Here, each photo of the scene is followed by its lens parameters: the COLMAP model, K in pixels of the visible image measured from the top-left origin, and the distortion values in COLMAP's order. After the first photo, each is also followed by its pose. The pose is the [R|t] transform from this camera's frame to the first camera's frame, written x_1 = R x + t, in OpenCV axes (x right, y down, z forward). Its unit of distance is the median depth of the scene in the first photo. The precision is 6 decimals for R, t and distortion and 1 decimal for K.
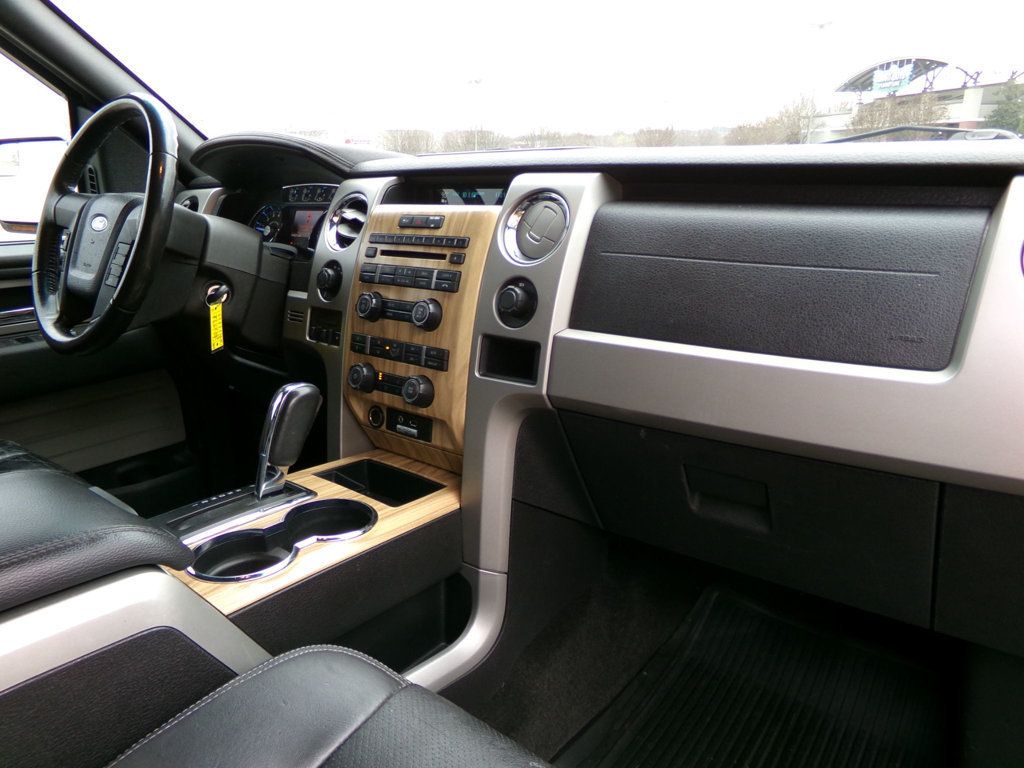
lens RADIAL K [[711.6, 0, 505.0], [0, 711.6, 383.1], [0, 0, 1]] dist [-0.039403, 0.057041]
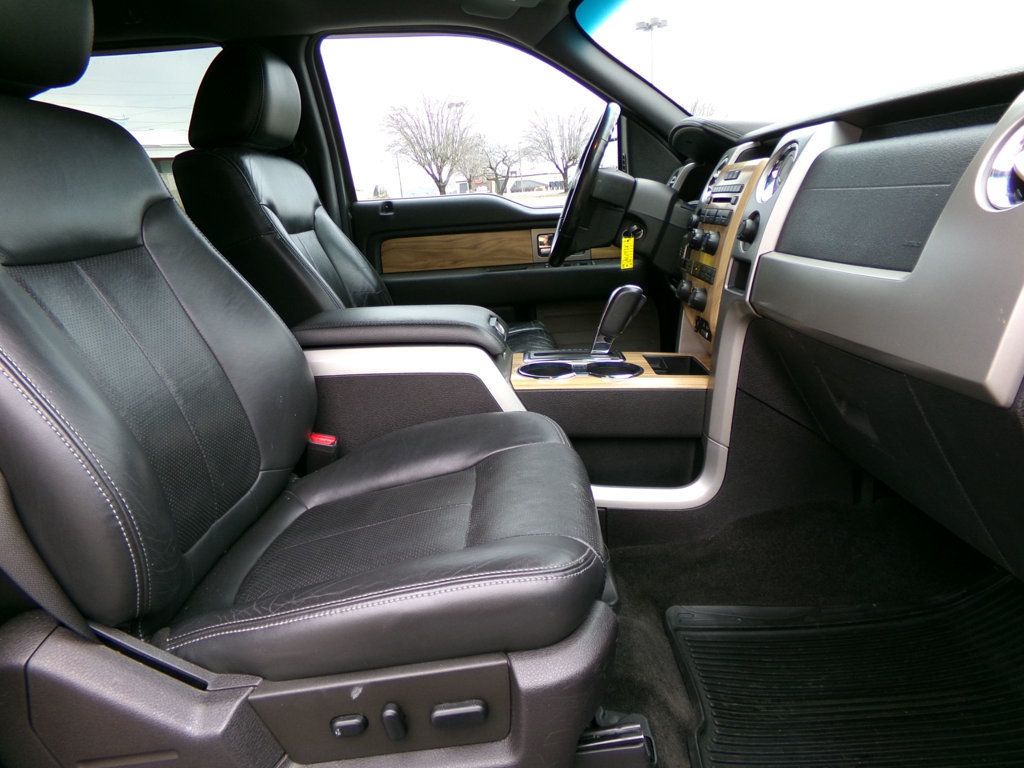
lens RADIAL K [[711.6, 0, 505.0], [0, 711.6, 383.1], [0, 0, 1]] dist [-0.039403, 0.057041]
pose [[0.583585, 0.176356, -0.792671, 0.775113], [-0.171204, 0.980913, 0.092192, 0.108687], [0.793799, 0.081907, 0.602639, -0.097689]]
